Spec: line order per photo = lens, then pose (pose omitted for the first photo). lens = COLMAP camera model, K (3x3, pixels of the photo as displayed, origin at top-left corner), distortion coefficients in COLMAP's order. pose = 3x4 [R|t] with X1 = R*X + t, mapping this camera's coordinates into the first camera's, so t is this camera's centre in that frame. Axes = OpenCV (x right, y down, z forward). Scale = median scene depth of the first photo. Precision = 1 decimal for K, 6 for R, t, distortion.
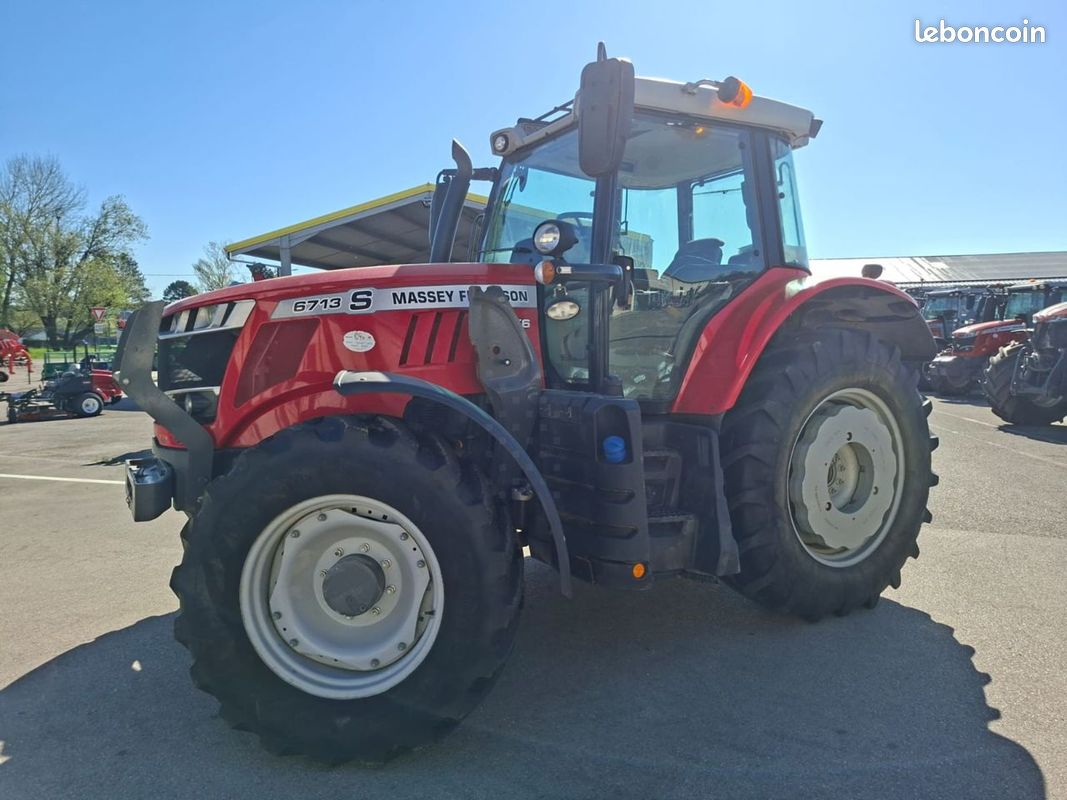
lens RADIAL K [[727.1, 0, 533.8], [0, 727.1, 394.6], [0, 0, 1]] dist [0.125034, -0.161019]
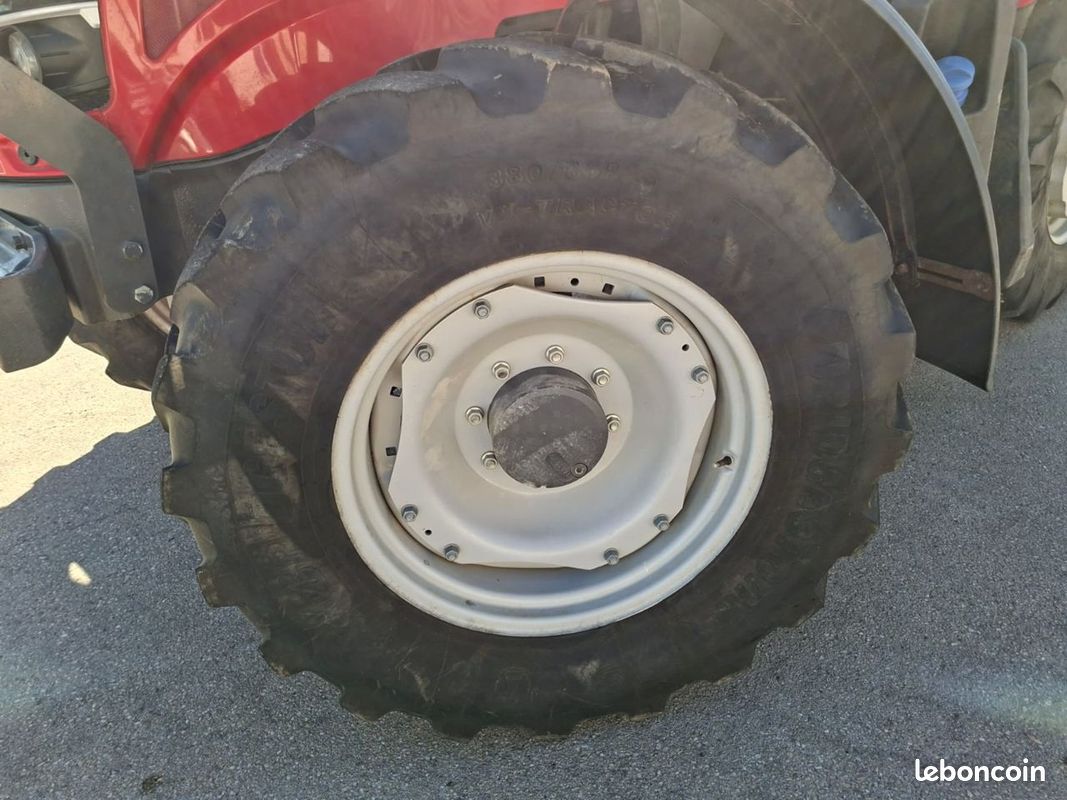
lens RADIAL K [[715.6, 0, 521.5], [0, 715.6, 400.4], [0, 0, 1]] dist [0.113563, -0.148900]
pose [[0.971474, -0.165508, 0.169837, -0.341547], [0.079700, 0.902385, 0.423497, 0.038022], [-0.223351, -0.397880, 0.889835, 0.591655]]
